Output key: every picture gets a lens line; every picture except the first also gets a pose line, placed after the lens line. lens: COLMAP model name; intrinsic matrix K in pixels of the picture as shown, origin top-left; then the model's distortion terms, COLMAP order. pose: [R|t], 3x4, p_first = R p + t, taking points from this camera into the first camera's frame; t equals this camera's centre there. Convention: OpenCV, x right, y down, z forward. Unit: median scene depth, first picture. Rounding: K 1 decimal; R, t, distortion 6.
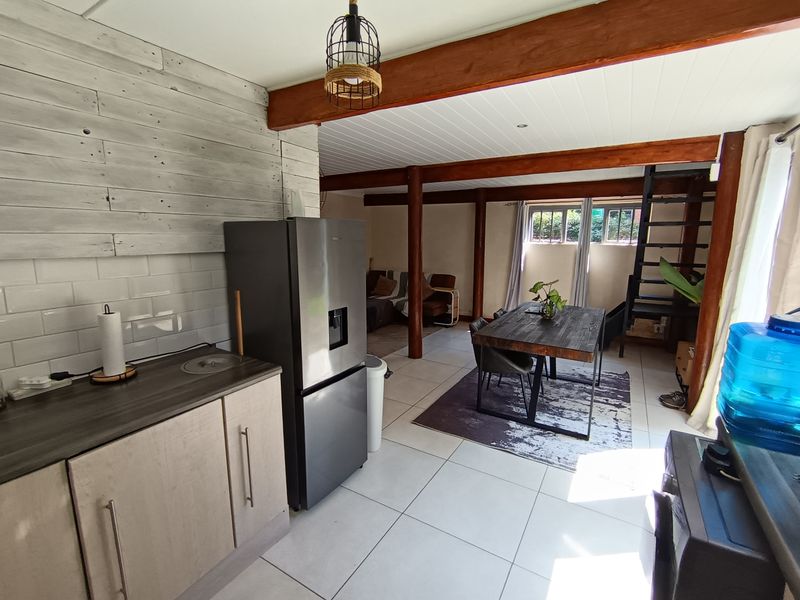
lens RADIAL K [[374.0, 0, 398.7], [0, 374.0, 302.1], [0, 0, 1]] dist [-0.002452, -0.002141]
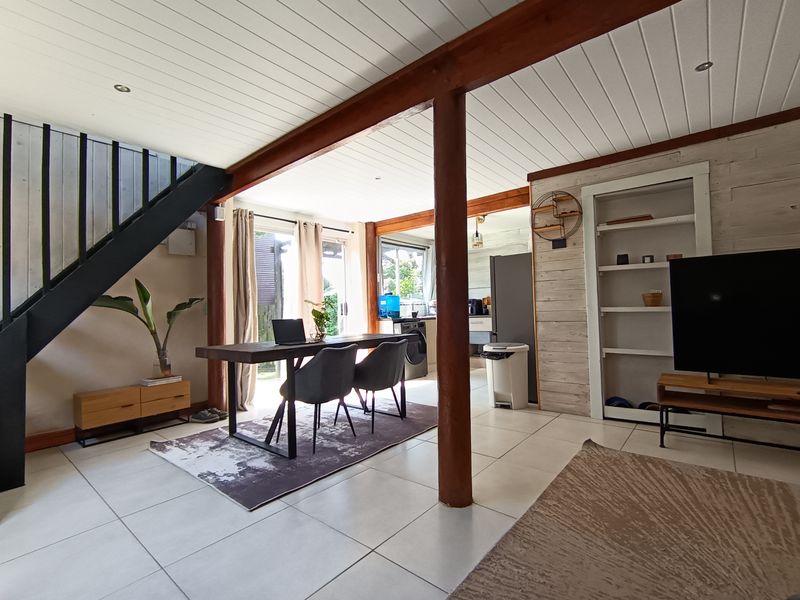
lens RADIAL K [[374.0, 0, 398.5], [0, 374.0, 297.3], [0, 0, 1]] dist [-0.002452, -0.002141]
pose [[-0.987726, 0.025543, 0.154095, 0.030440], [0.047039, 0.989383, 0.137511, -0.108954], [-0.148947, 0.143071, -0.978440, 1.110506]]
